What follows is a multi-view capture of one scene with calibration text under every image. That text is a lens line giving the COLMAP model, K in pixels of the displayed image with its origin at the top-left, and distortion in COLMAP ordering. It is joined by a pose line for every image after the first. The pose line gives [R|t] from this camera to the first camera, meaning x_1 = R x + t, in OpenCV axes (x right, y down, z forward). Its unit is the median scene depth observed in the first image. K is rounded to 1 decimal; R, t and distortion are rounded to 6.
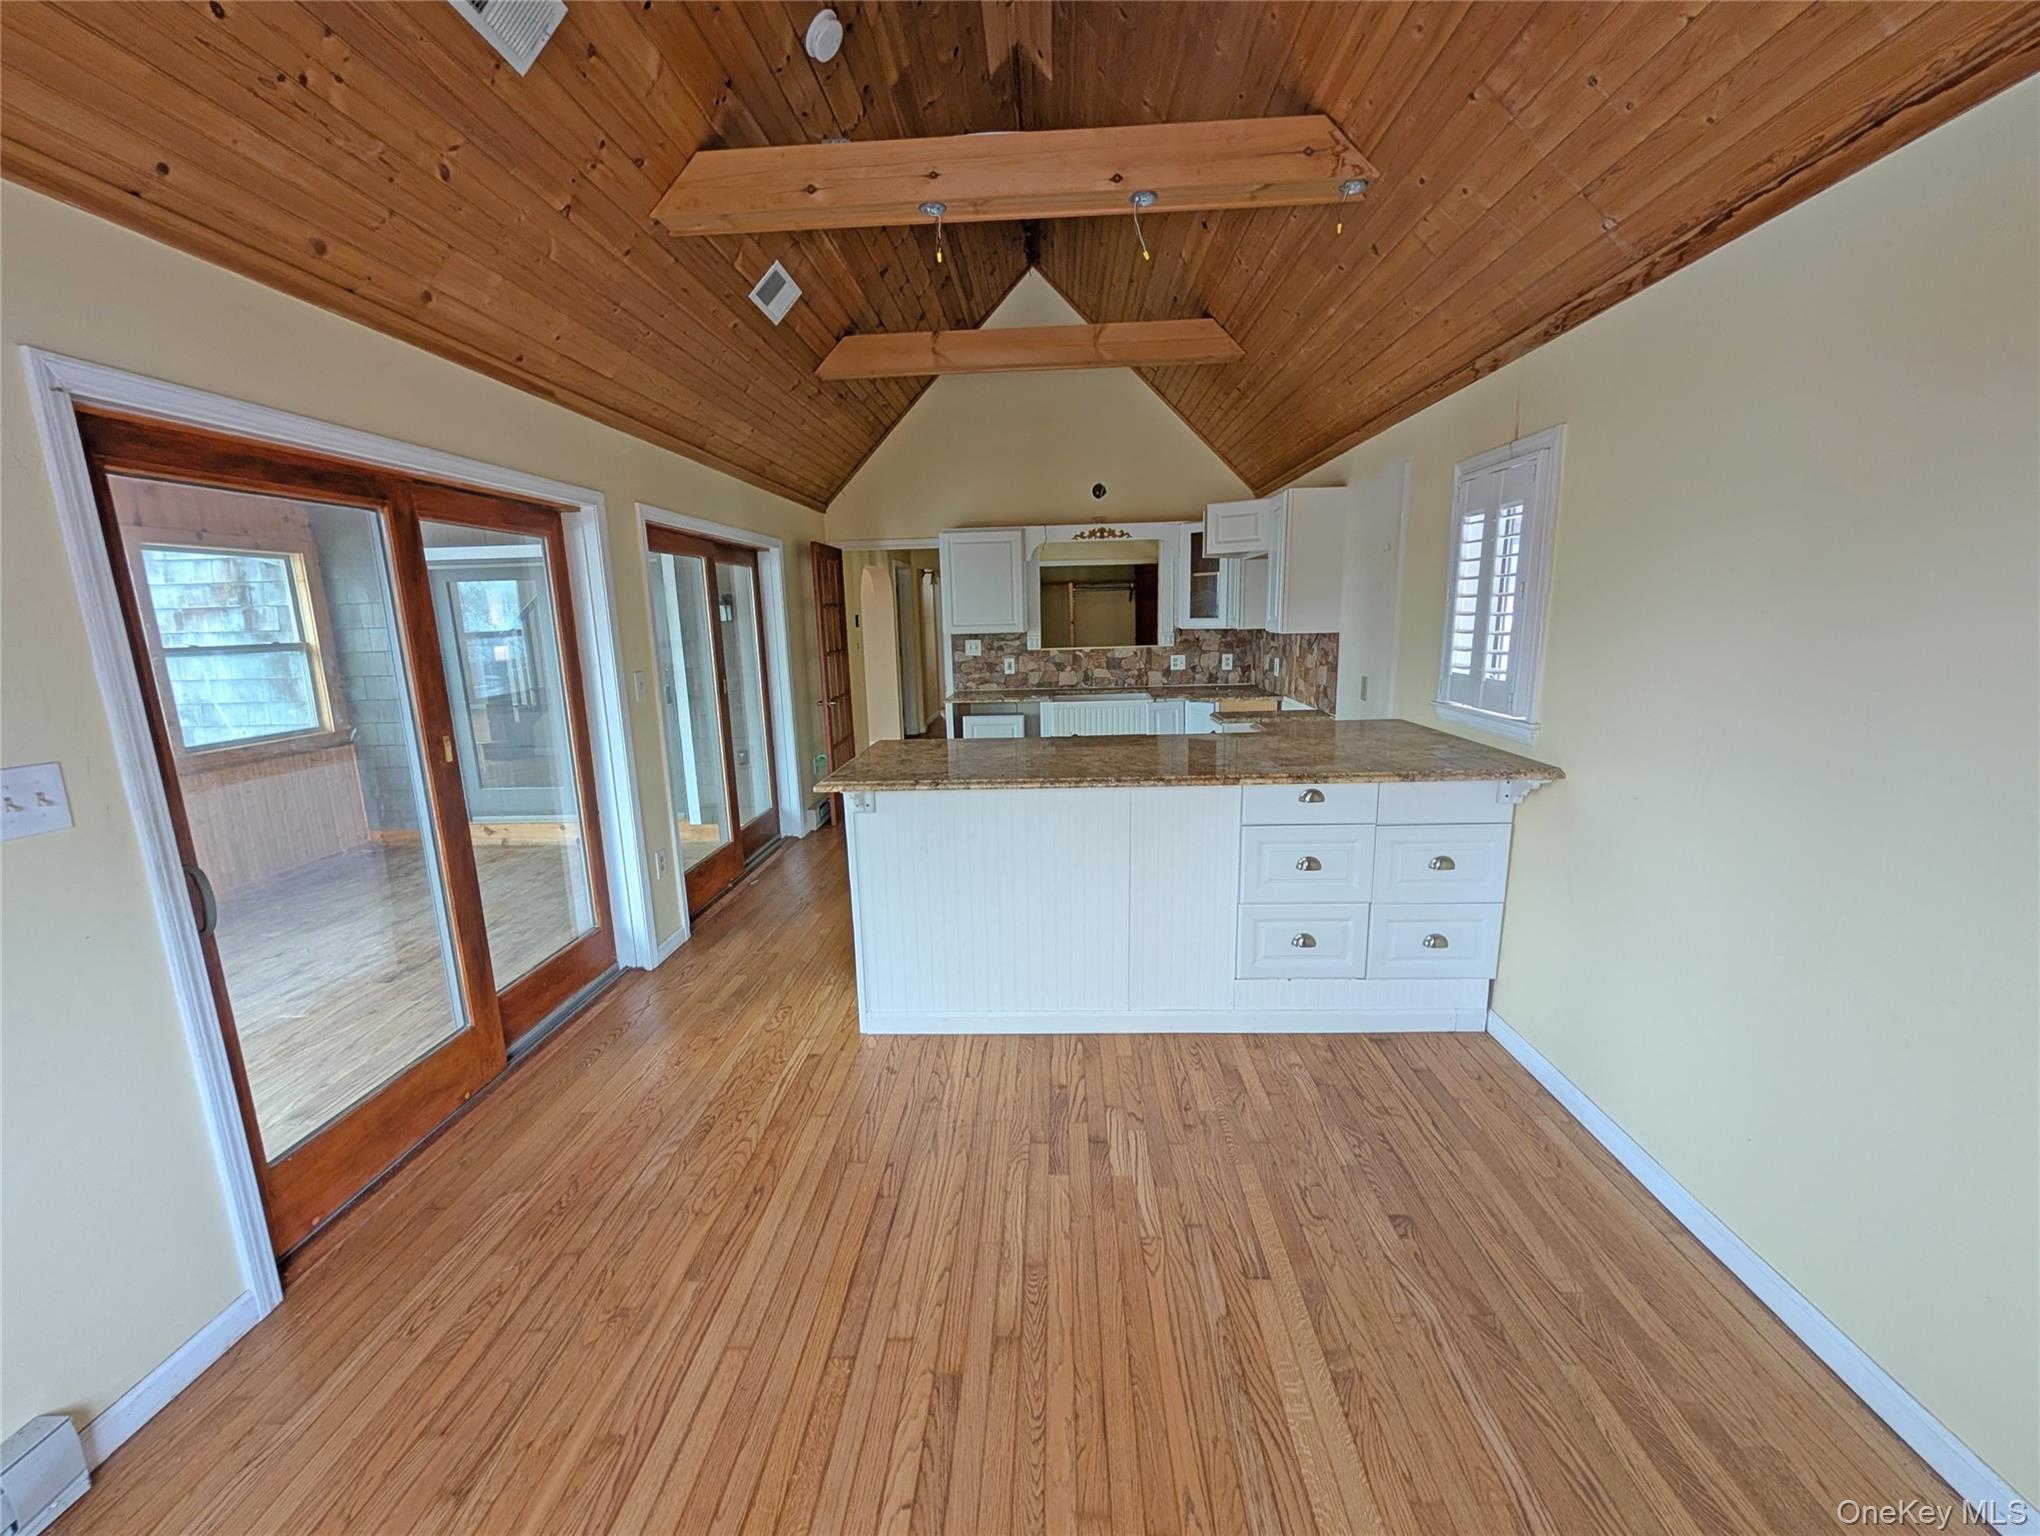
lens RADIAL K [[786.7, 0, 1020.0], [0, 786.7, 768.0], [0, 0, 1]] dist [-0.002097, -0.000002]
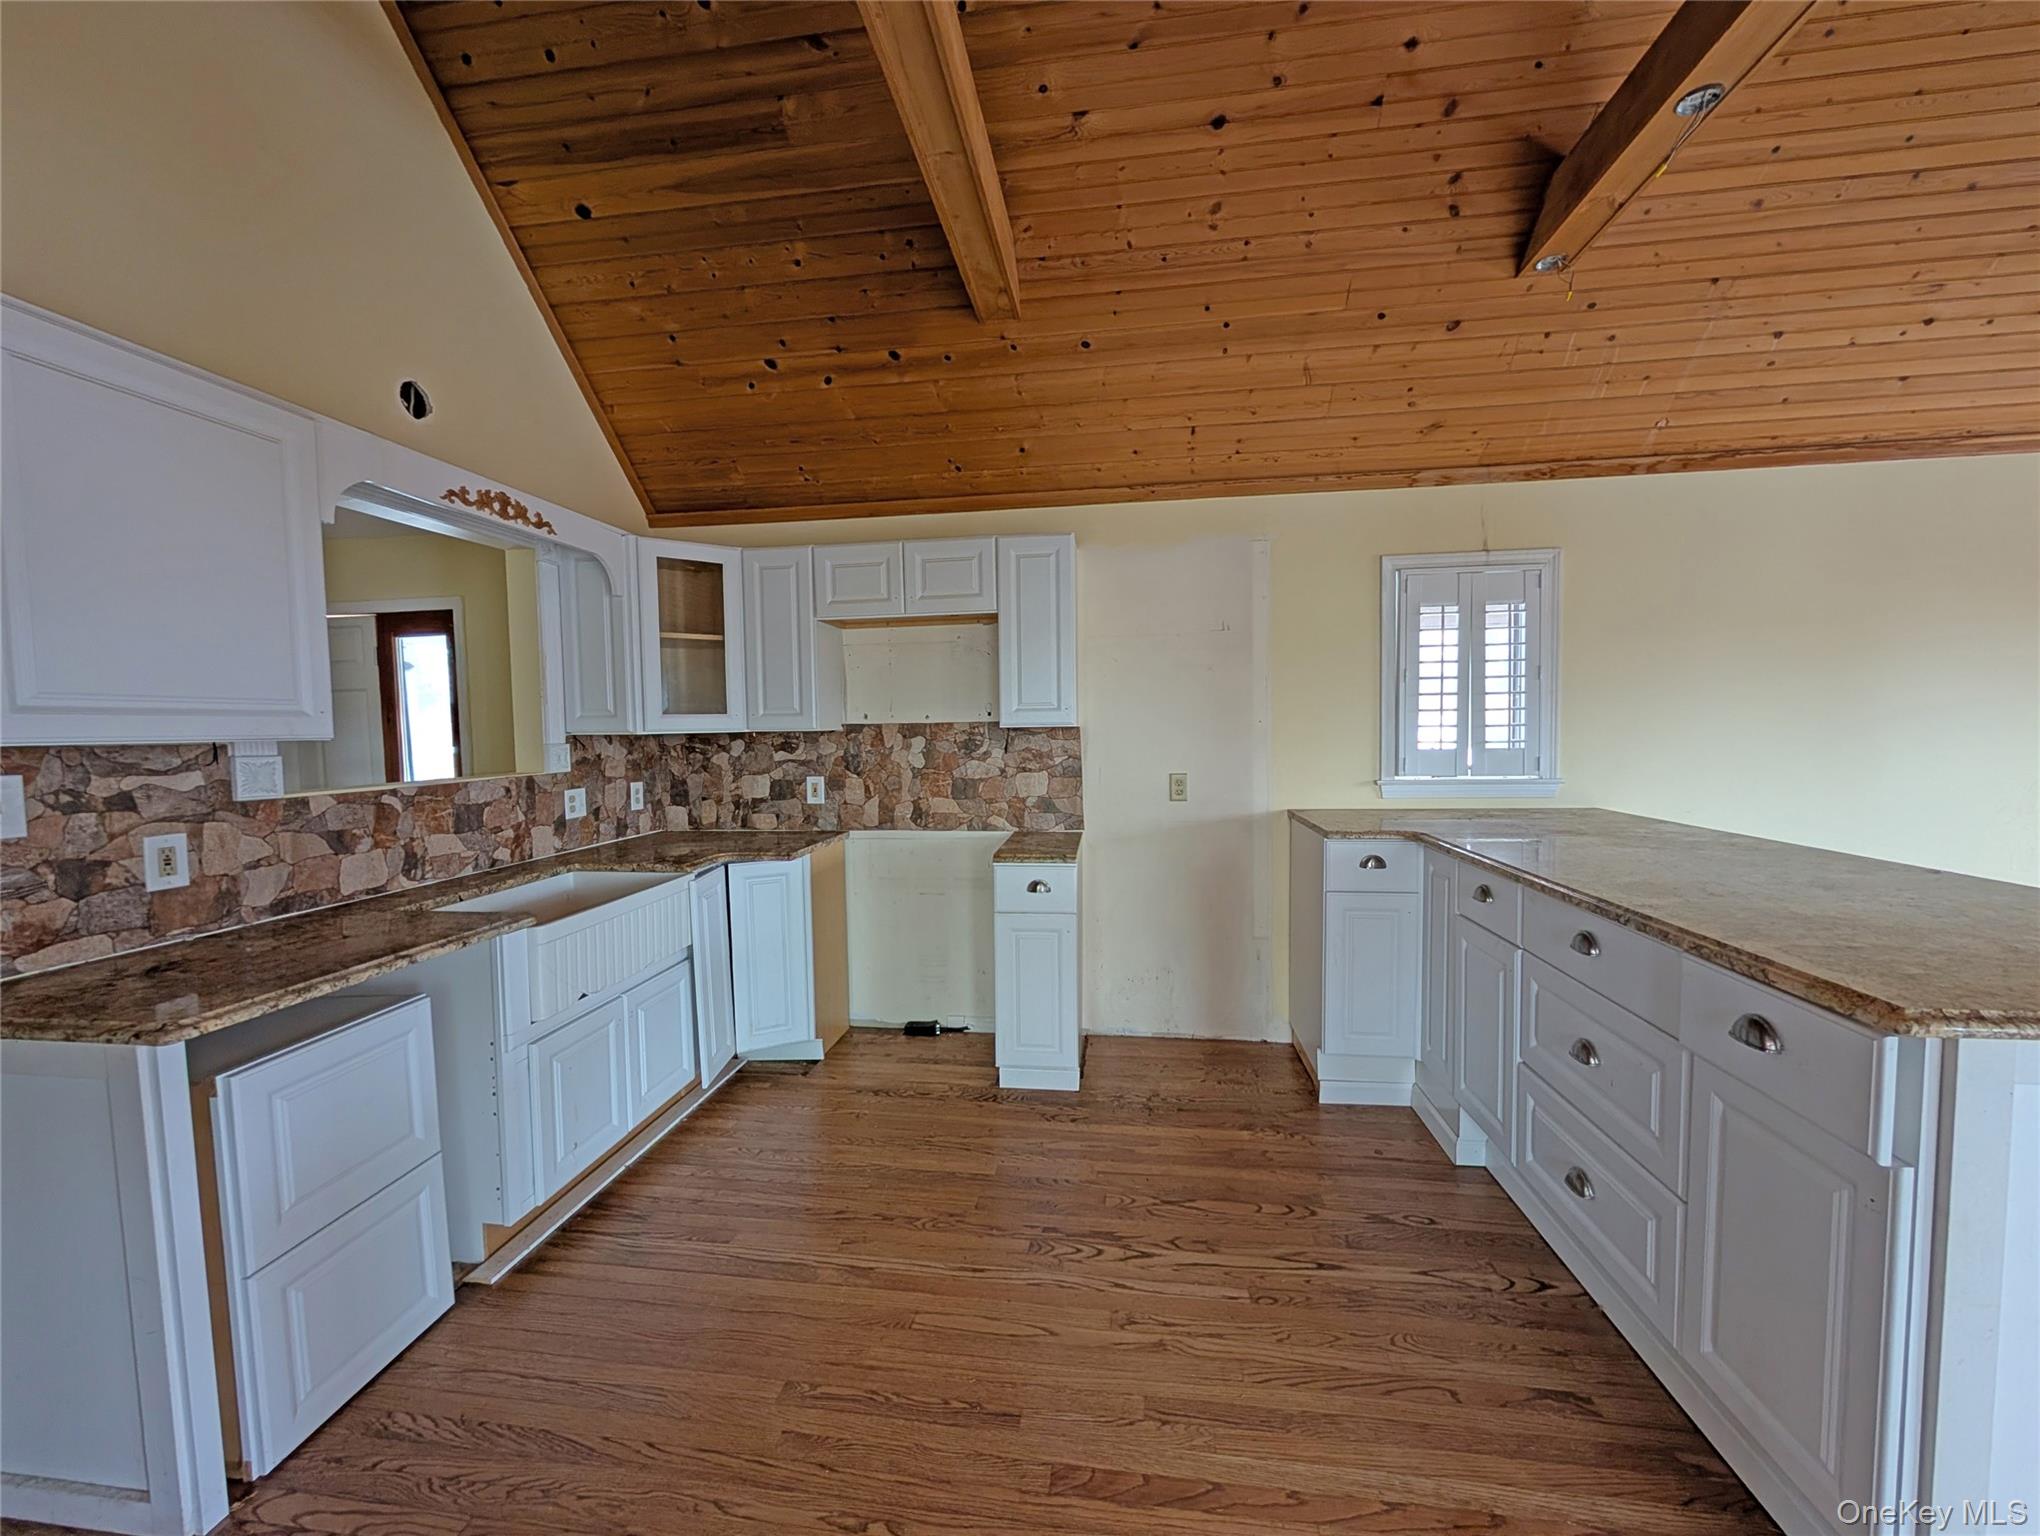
lens RADIAL K [[786.7, 0, 1020.0], [0, 786.7, 768.0], [0, 0, 1]] dist [-0.002097, -0.000002]
pose [[0.105116, -0.029455, 0.994024, -0.264602], [0.207865, 0.978133, 0.007003, -0.101199], [-0.972493, 0.205886, 0.108940, 0.666845]]
